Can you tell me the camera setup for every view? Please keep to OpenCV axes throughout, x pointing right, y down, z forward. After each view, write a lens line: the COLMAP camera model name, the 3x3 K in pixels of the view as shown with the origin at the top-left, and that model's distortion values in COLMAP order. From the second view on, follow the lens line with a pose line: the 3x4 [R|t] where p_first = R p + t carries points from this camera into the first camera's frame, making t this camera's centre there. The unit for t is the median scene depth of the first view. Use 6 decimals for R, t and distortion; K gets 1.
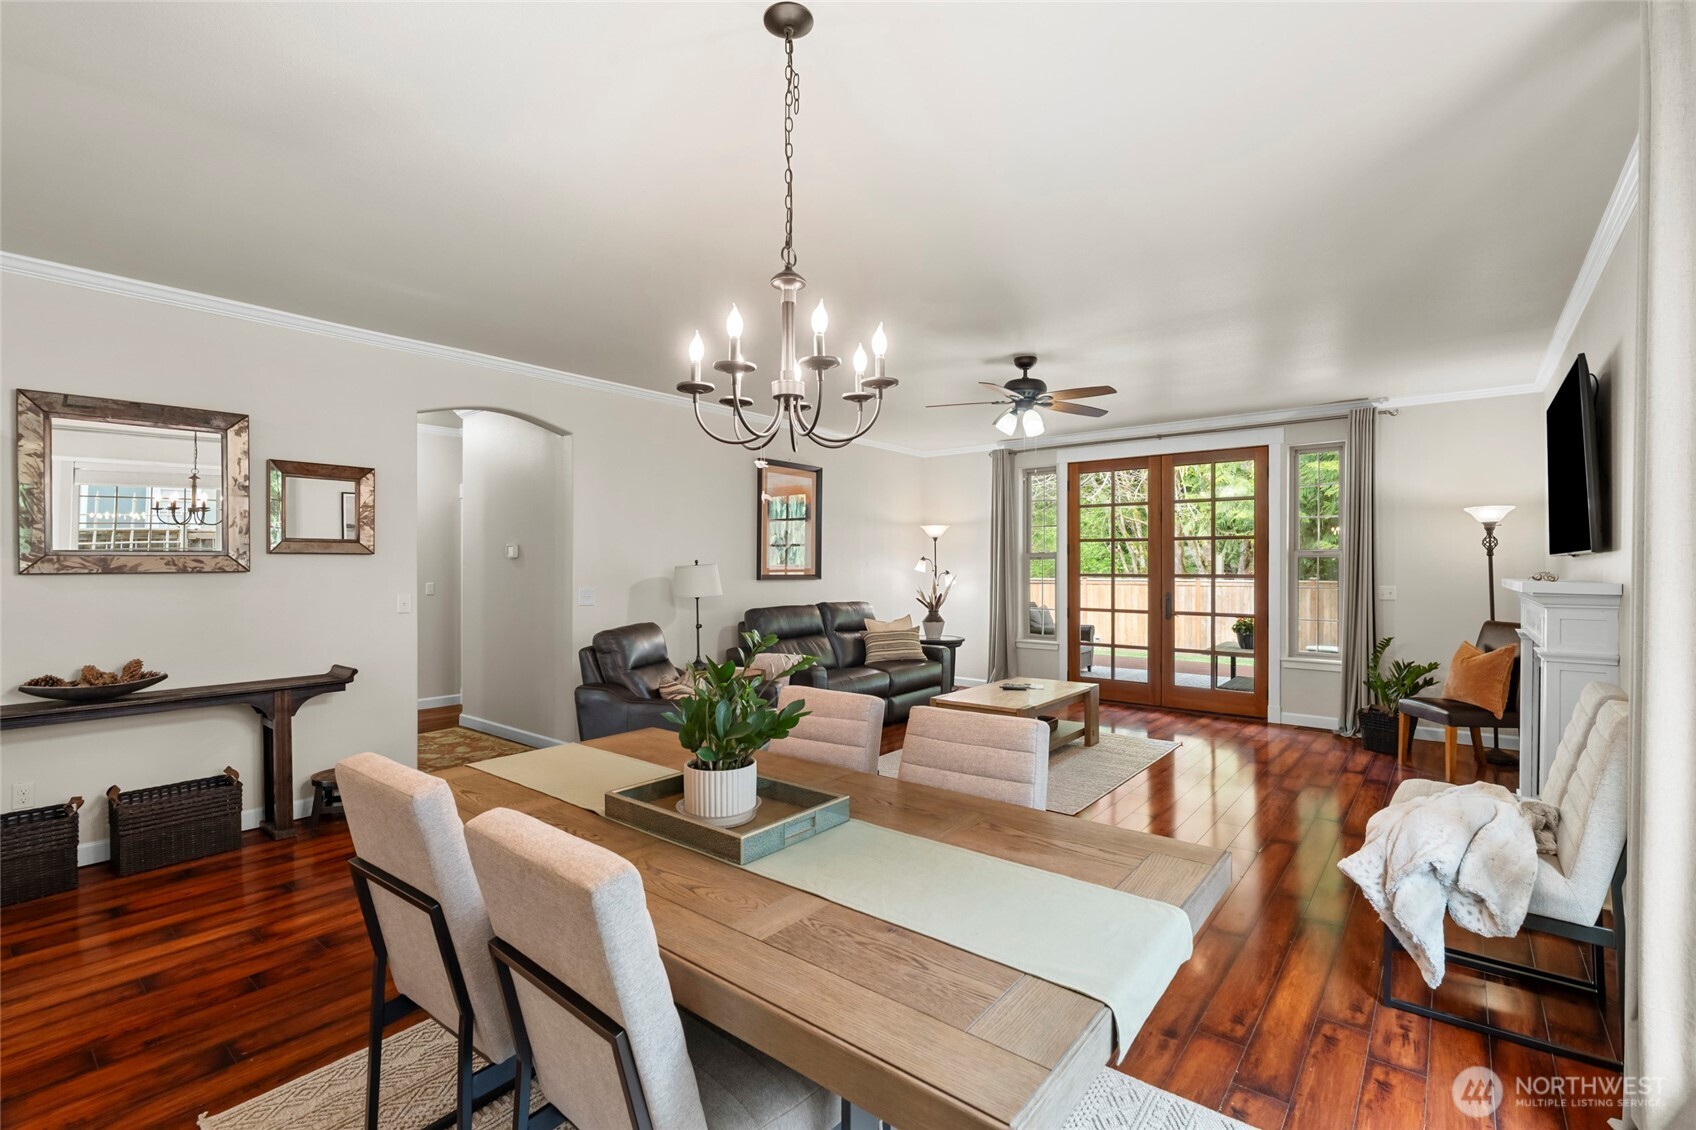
lens RADIAL K [[757.5, 0, 852.2], [0, 757.5, 562.4], [0, 0, 1]] dist [-0.008466, 0.002192]
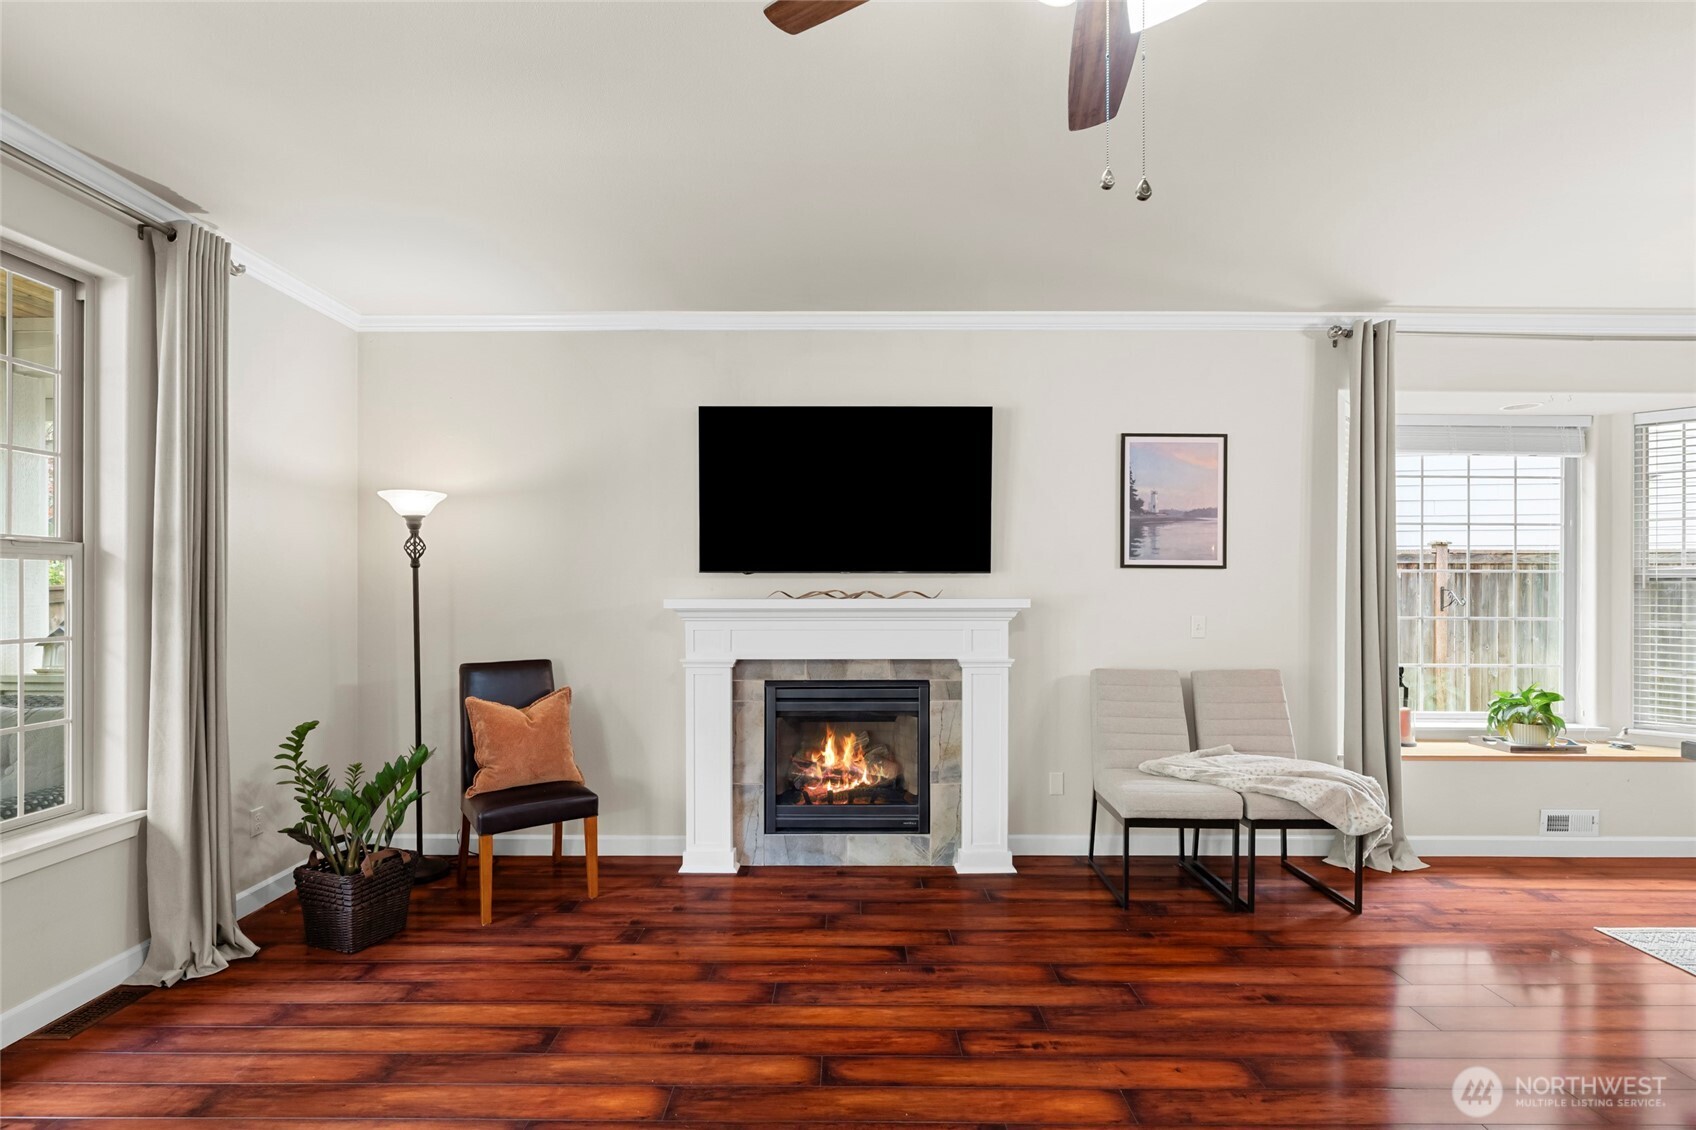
lens RADIAL K [[757.5, 0, 836.1], [0, 757.5, 586.3], [0, 0, 1]] dist [-0.008466, 0.002192]
pose [[-0.625886, -0.001140, 0.779914, 0.082756], [-0.006406, 0.999973, -0.003679, 0.006351], [-0.779888, -0.007298, -0.625876, 0.886664]]
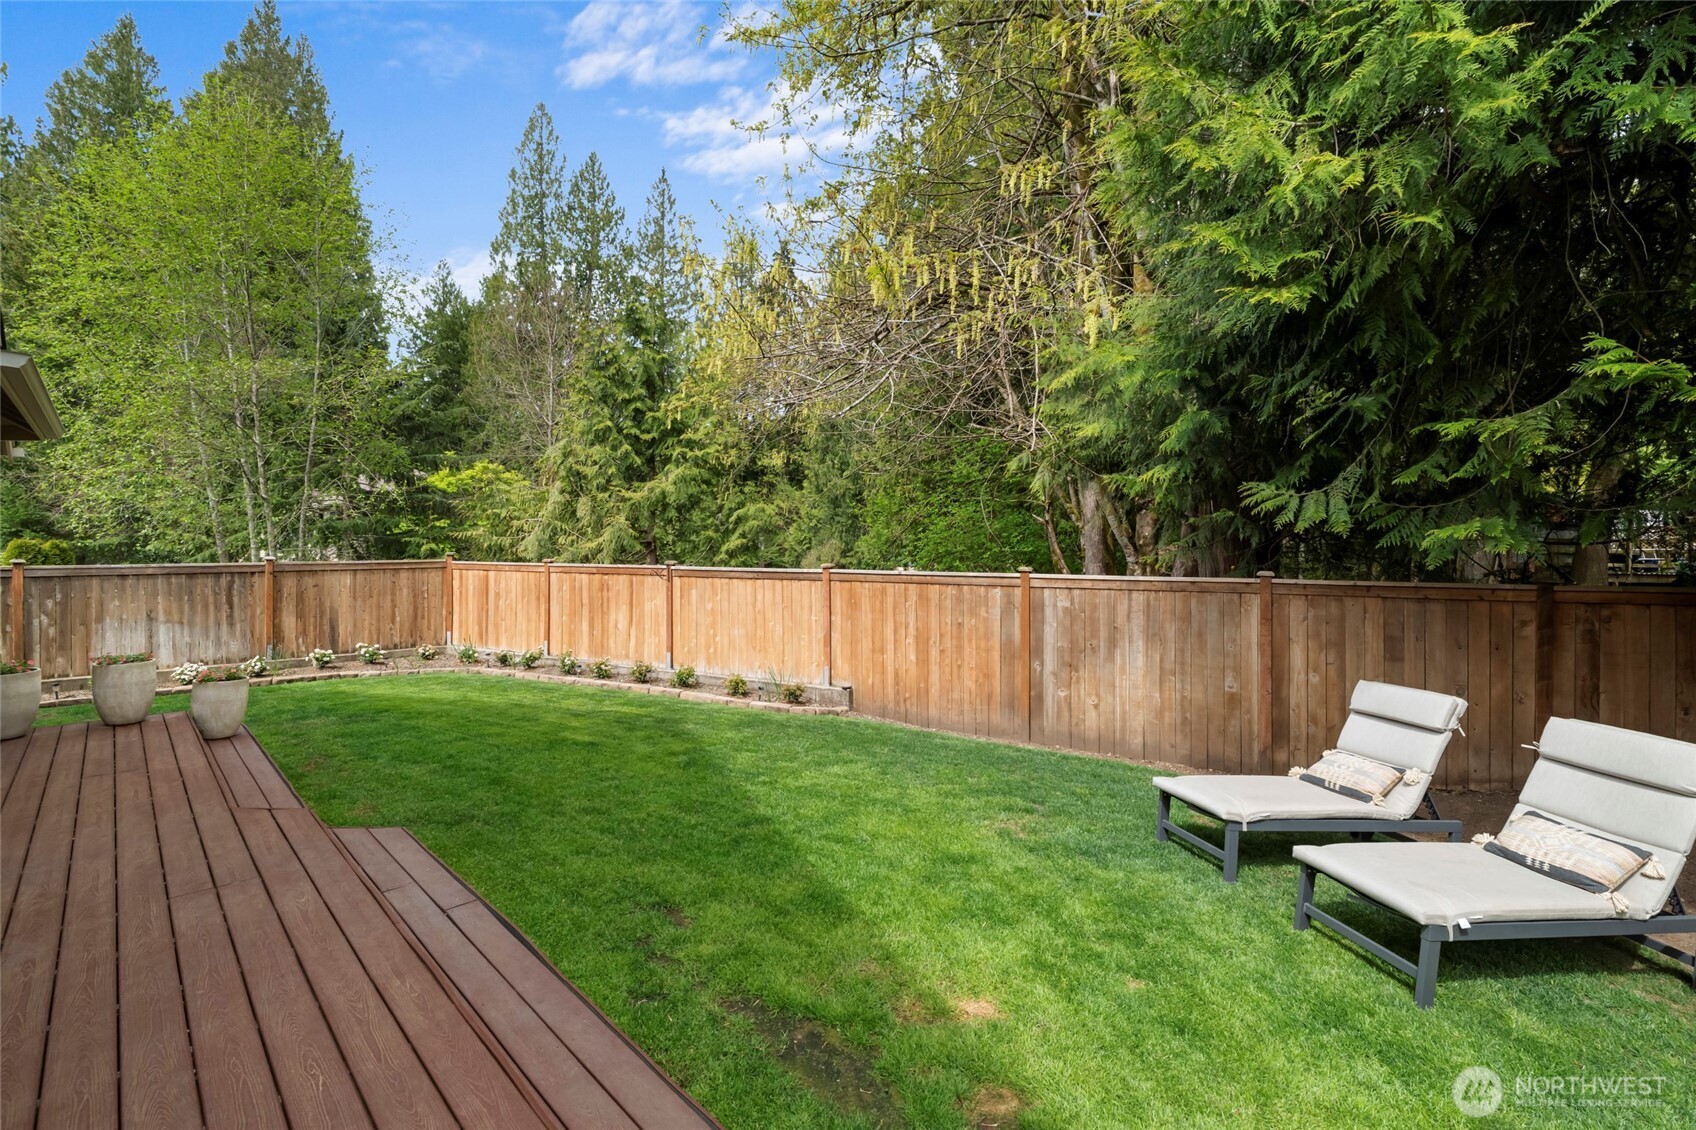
lens RADIAL K [[757.5, 0, 849.3], [0, 757.5, 543.2], [0, 0, 1]] dist [-0.008466, 0.002192]
pose [[0.993011, 0.001010, -0.118017, 0.957718], [-0.001027, 0.999999, -0.000082, 0.009322], [0.118017, 0.000203, 0.993012, 1.222133]]
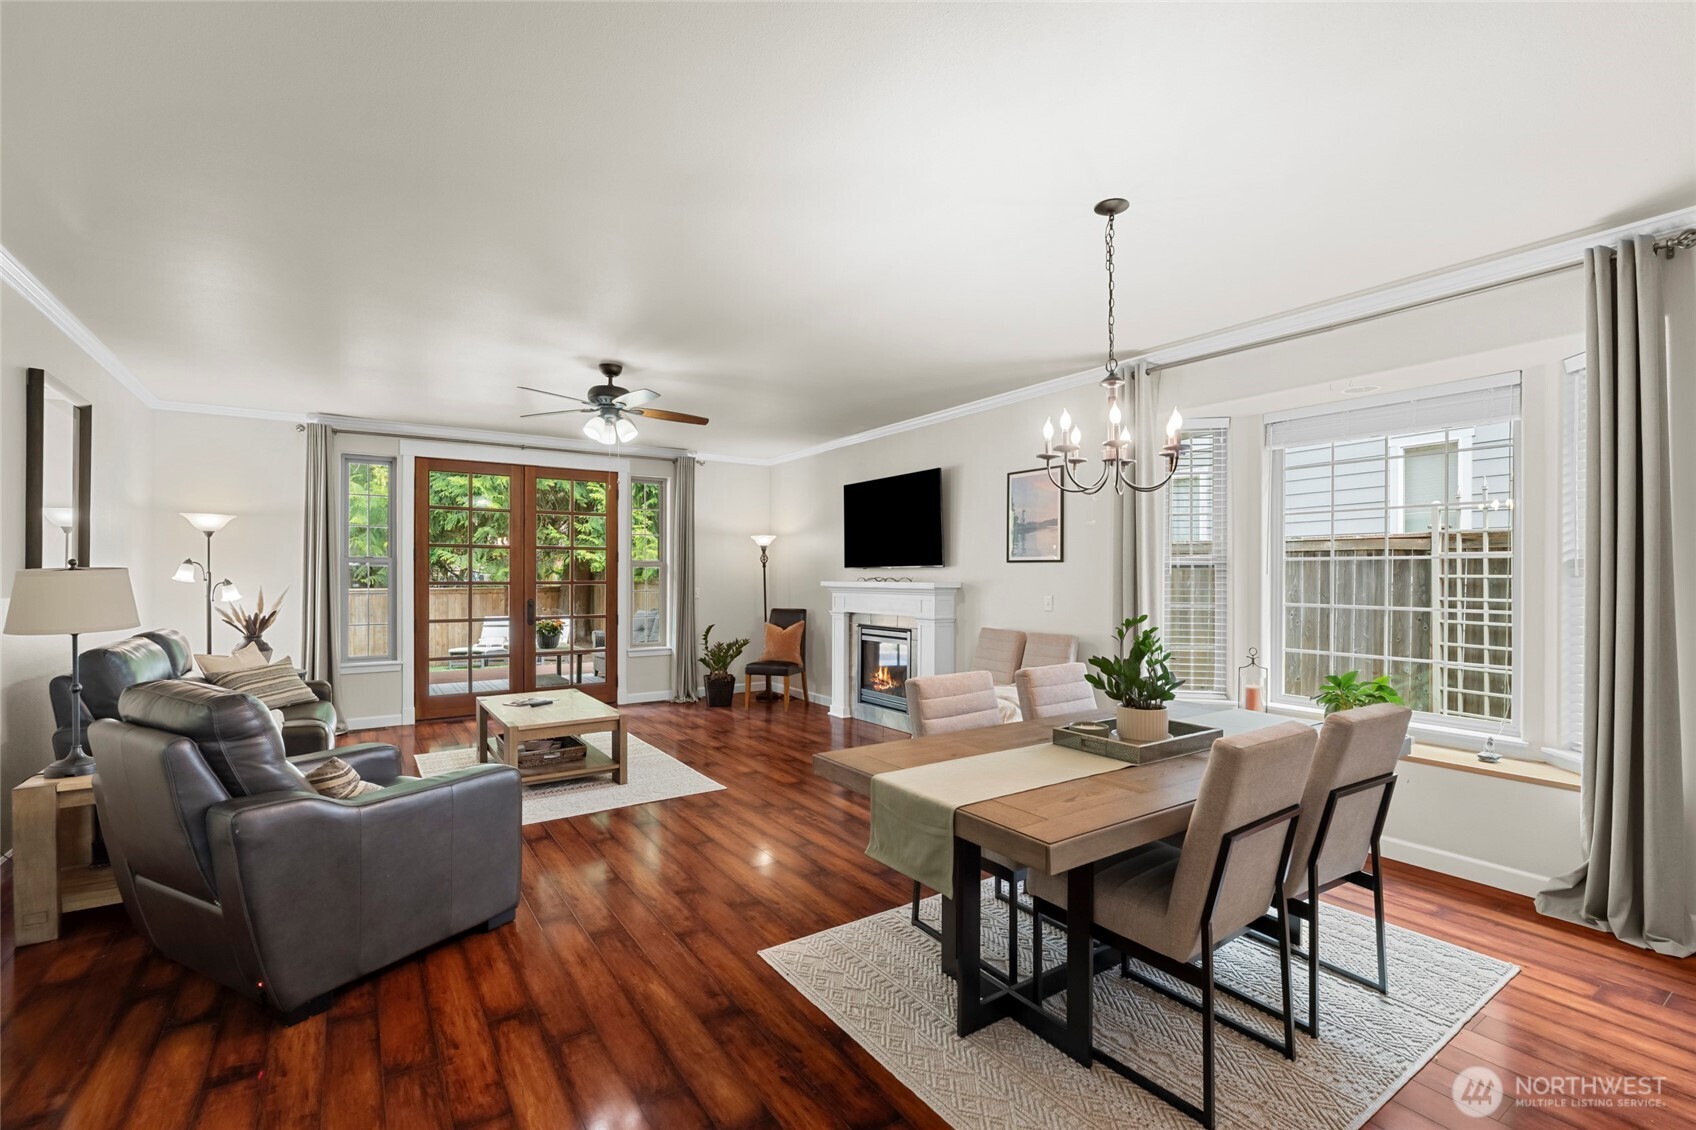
lens RADIAL K [[757.5, 0, 852.7], [0, 757.5, 568.2], [0, 0, 1]] dist [-0.008466, 0.002192]
pose [[0.289539, 0.008362, 0.957130, -0.466313], [-0.005373, 0.999960, -0.007111, 0.002581], [-0.957151, -0.003084, 0.289573, 0.295149]]
